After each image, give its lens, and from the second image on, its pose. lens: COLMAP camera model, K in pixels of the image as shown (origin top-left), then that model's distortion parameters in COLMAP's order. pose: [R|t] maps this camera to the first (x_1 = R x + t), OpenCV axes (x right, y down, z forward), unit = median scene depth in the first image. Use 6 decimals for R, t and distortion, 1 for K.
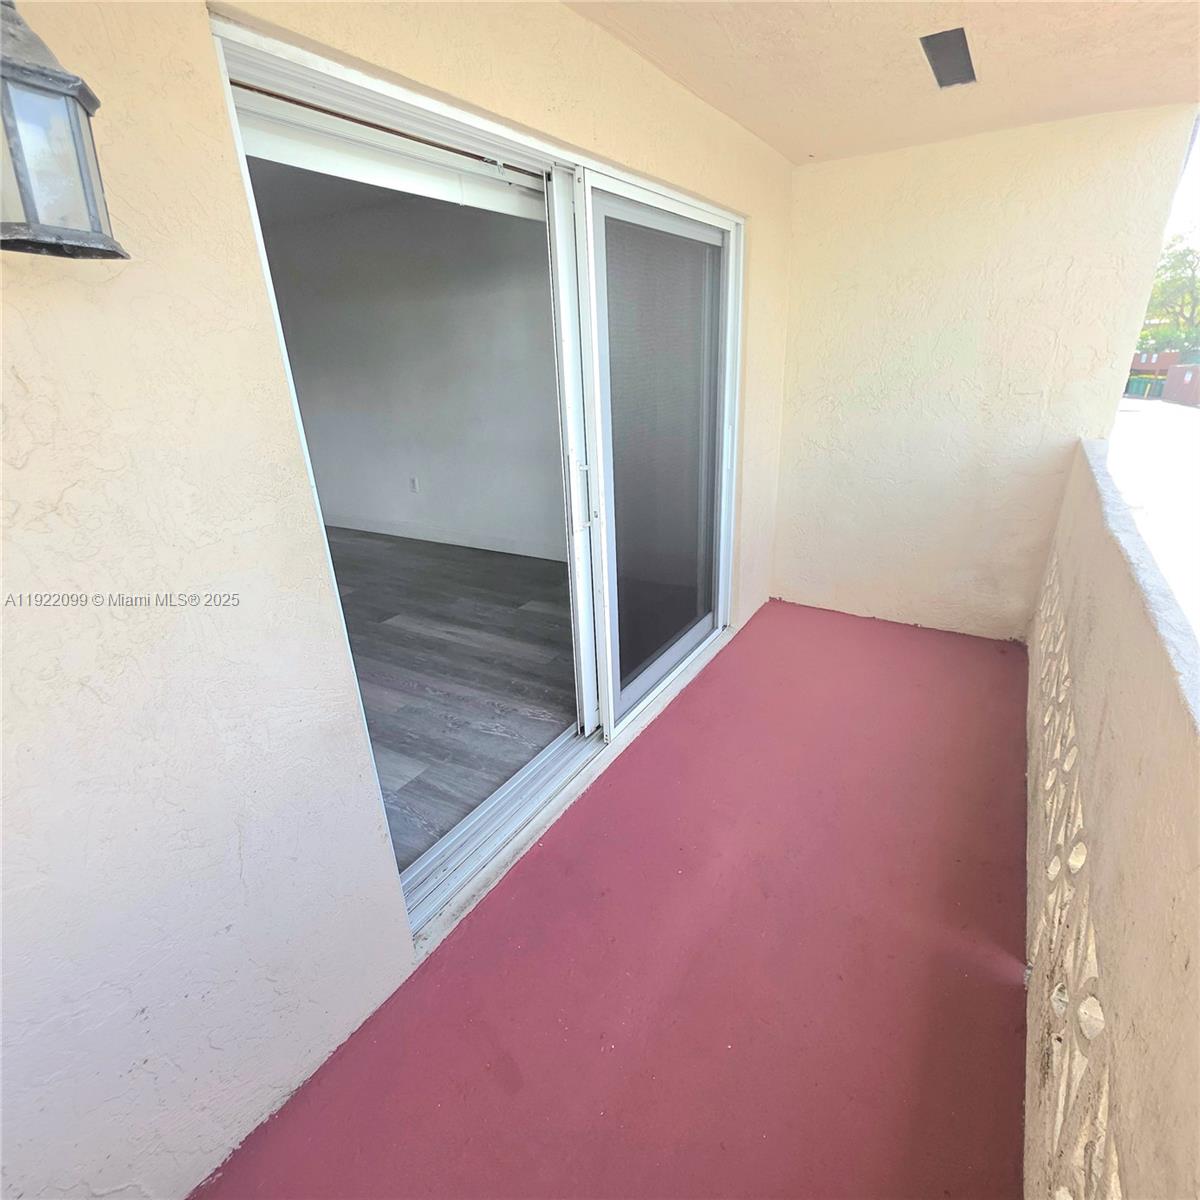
lens RADIAL K [[642.2, 0, 592.3], [0, 642.2, 604.0], [0, 0, 1]] dist [0.002262, 0.000701]
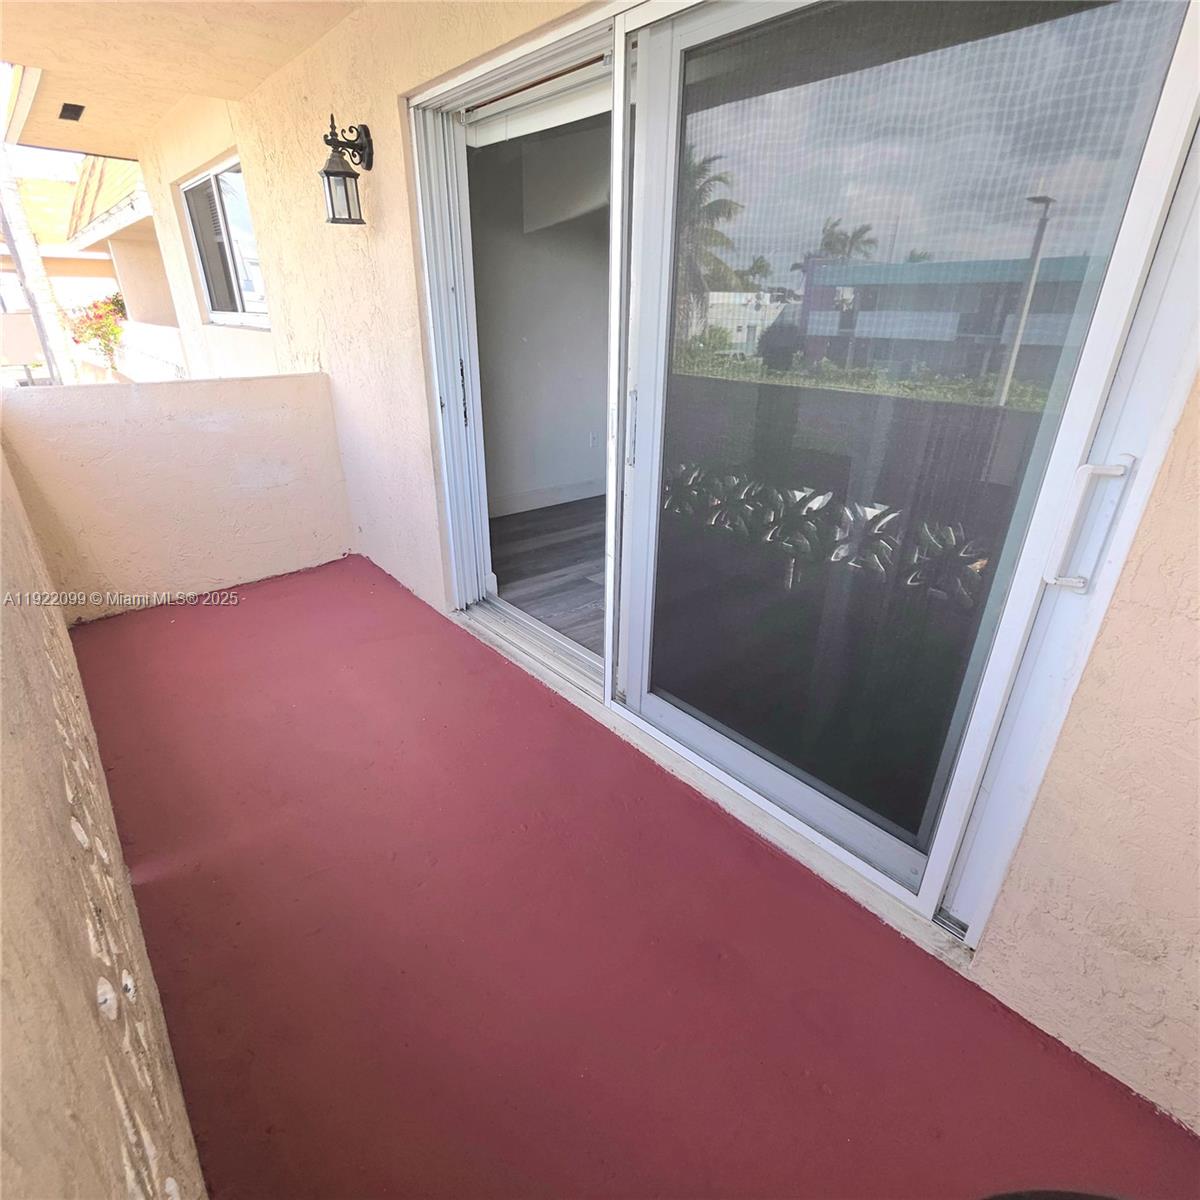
lens RADIAL K [[642.2, 0, 592.3], [0, 642.2, 604.0], [0, 0, 1]] dist [0.002262, 0.000701]
pose [[-0.317090, 0.425870, -0.847401, 1.120239], [-0.351258, 0.777231, 0.522043, -0.551744], [0.880949, 0.463191, -0.096862, 1.532390]]
